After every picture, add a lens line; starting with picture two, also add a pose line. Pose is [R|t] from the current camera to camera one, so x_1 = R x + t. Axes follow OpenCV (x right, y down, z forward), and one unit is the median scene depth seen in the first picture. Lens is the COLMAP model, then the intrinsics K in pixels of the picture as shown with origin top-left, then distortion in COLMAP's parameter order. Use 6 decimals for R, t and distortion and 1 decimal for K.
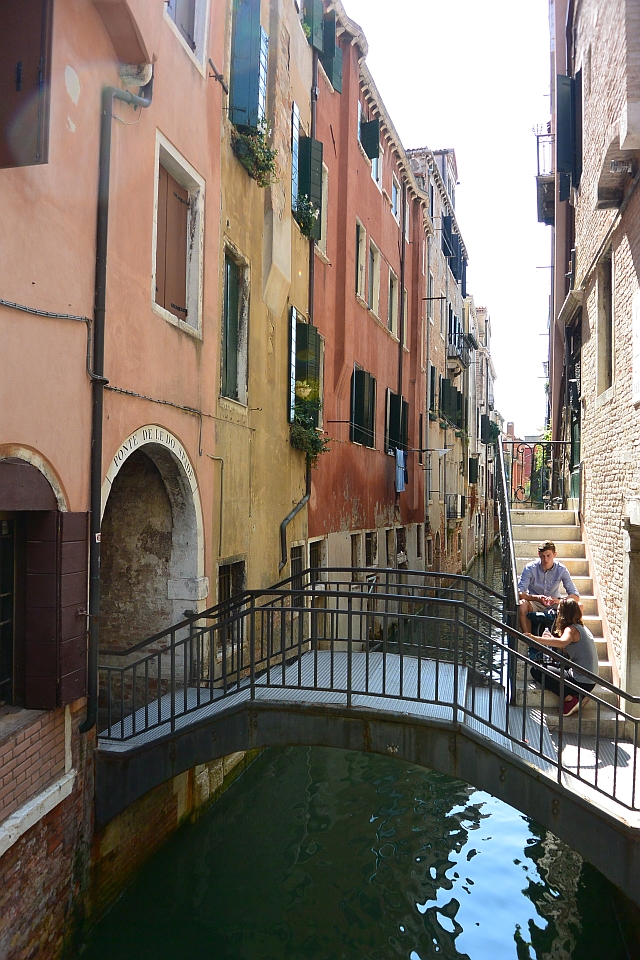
lens RADIAL K [[760.5, 0, 320.5], [0, 760.5, 491.8], [0, 0, 1]] dist [-0.091237, 0.054223]
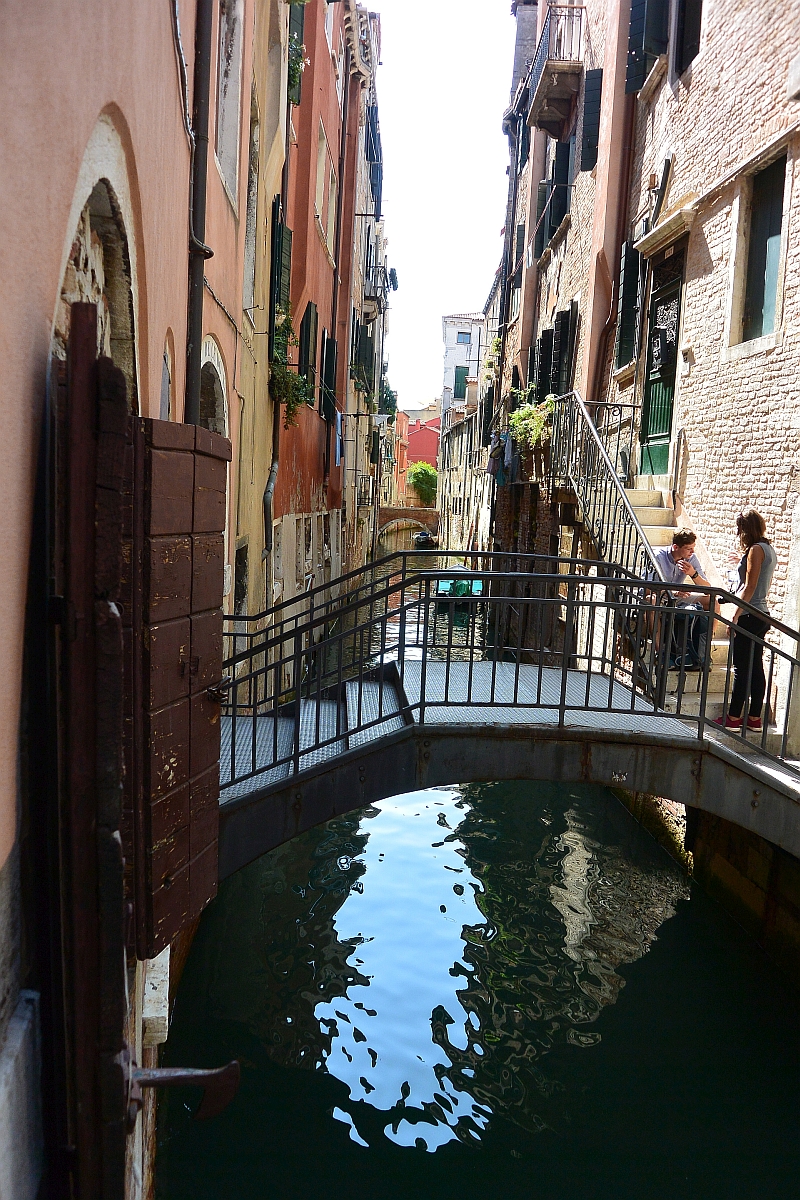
lens RADIAL K [[950.6, 0, 400.6], [0, 950.6, 614.7], [0, 0, 1]] dist [-0.091237, 0.054223]
pose [[0.958664, -0.006021, 0.284477, -0.355545], [-0.034965, 0.989706, 0.138776, 0.042806], [-0.282385, -0.142986, 0.948585, 0.144291]]
